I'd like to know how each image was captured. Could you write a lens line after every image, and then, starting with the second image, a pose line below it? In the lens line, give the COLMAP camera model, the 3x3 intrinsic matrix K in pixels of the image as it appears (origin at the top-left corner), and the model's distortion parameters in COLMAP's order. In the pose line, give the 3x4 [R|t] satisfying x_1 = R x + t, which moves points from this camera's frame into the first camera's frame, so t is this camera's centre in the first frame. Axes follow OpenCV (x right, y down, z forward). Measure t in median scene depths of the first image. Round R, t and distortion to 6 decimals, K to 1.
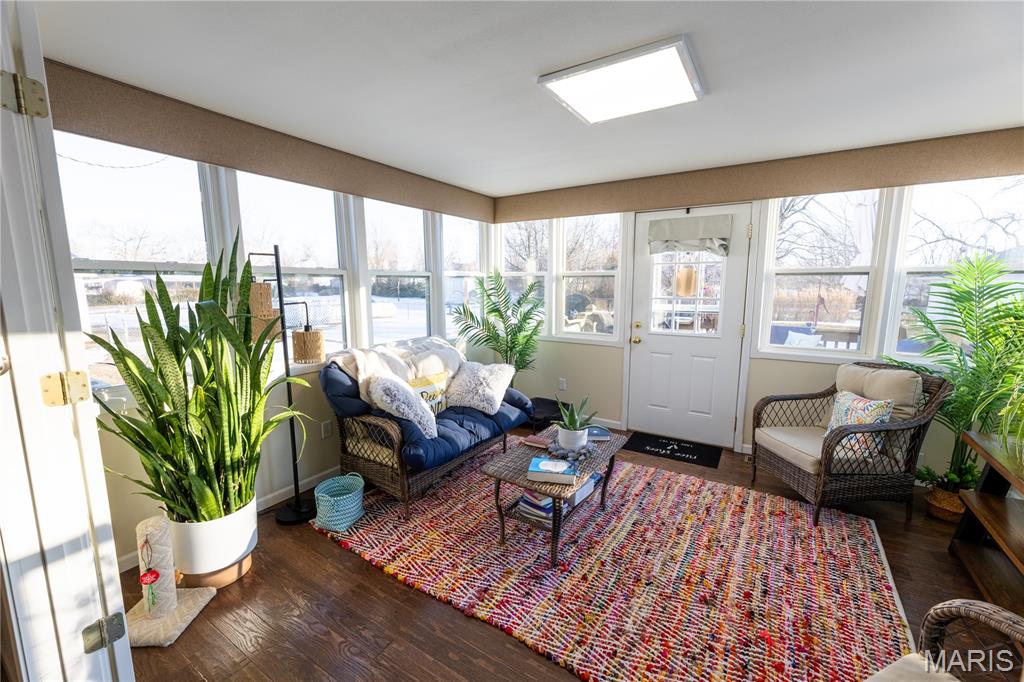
lens RADIAL K [[411.3, 0, 513.4], [0, 411.3, 341.5], [0, 0, 1]] dist [0.002836, -0.000163]
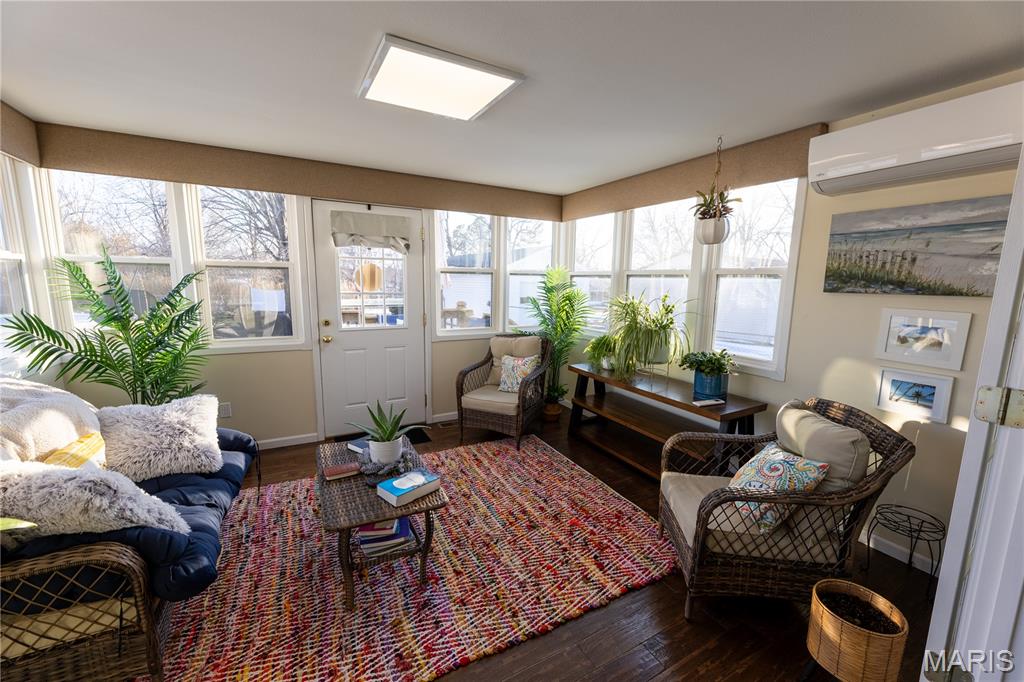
lens RADIAL K [[411.3, 0, 510.7], [0, 411.3, 341.2], [0, 0, 1]] dist [0.002836, -0.000163]
pose [[0.484938, -0.119322, 0.866370, -0.477934], [0.106951, 0.991304, 0.076665, -0.041743], [-0.867984, 0.055481, 0.493483, 0.303540]]
